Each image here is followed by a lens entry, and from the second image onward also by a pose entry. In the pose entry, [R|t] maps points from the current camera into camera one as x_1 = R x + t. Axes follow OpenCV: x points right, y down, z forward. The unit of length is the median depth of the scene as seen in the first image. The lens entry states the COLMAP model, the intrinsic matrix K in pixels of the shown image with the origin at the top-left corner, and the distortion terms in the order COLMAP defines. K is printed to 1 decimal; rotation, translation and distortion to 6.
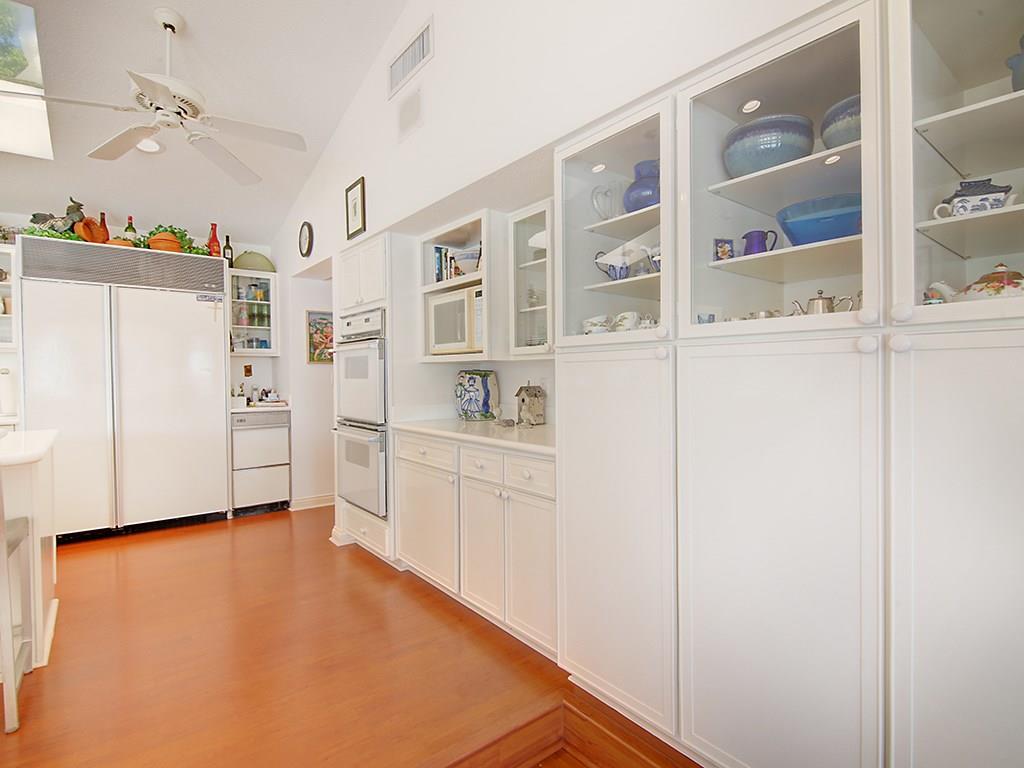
lens RADIAL K [[517.0, 0, 512.0], [0, 517.0, 384.0], [0, 0, 1]] dist [-0.003748, -0.001153]
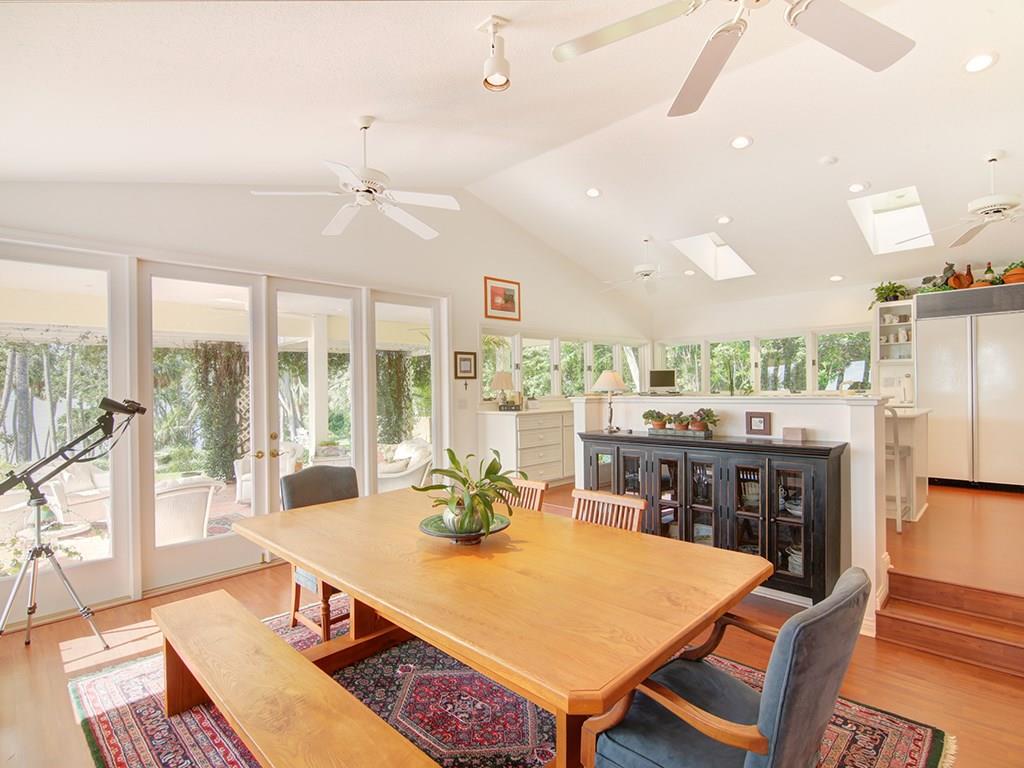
lens RADIAL K [[517.0, 0, 512.0], [0, 517.0, 384.0], [0, 0, 1]] dist [-0.003748, -0.001153]
pose [[0.114242, 0.003029, -0.993448, 0.535139], [-0.002712, 0.999993, 0.002737, 0.001626], [0.993449, 0.002381, 0.114249, -0.472414]]
